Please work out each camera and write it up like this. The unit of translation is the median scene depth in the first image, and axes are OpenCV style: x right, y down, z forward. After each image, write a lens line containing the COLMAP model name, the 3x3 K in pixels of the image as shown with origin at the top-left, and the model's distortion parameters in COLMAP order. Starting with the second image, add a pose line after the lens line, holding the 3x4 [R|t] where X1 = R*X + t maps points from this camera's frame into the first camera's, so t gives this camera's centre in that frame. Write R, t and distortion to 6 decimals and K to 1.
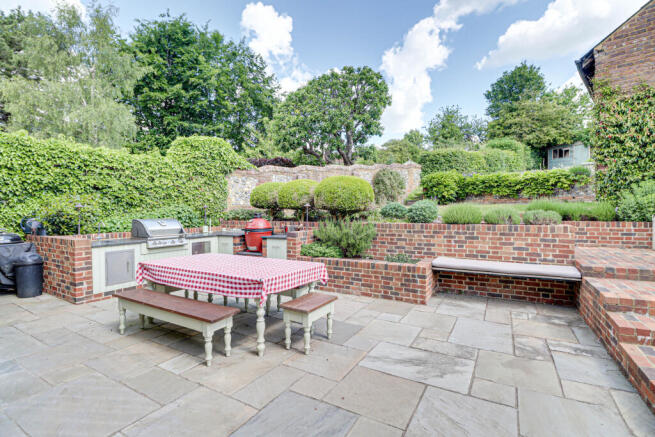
lens RADIAL K [[308.7, 0, 324.2], [0, 308.7, 210.9], [0, 0, 1]] dist [-0.008091, -0.009931]
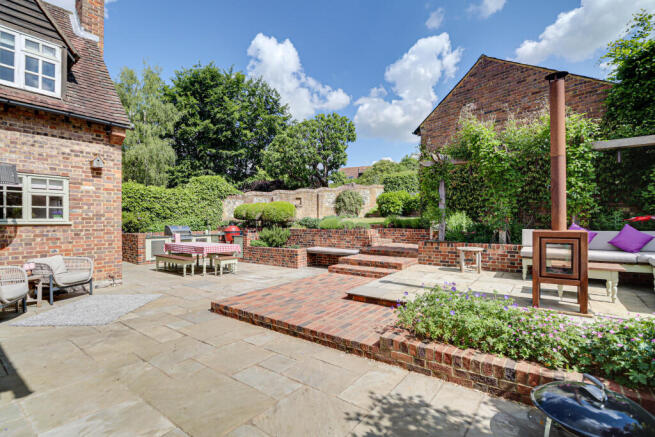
lens RADIAL K [[308.7, 0, 321.1], [0, 308.7, 221.6], [0, 0, 1]] dist [-0.008091, -0.009931]
pose [[0.992290, 0.007325, -0.123725, 0.191876], [-0.006799, 0.999966, 0.004672, -0.003905], [0.123755, -0.003795, 0.992306, -0.259698]]
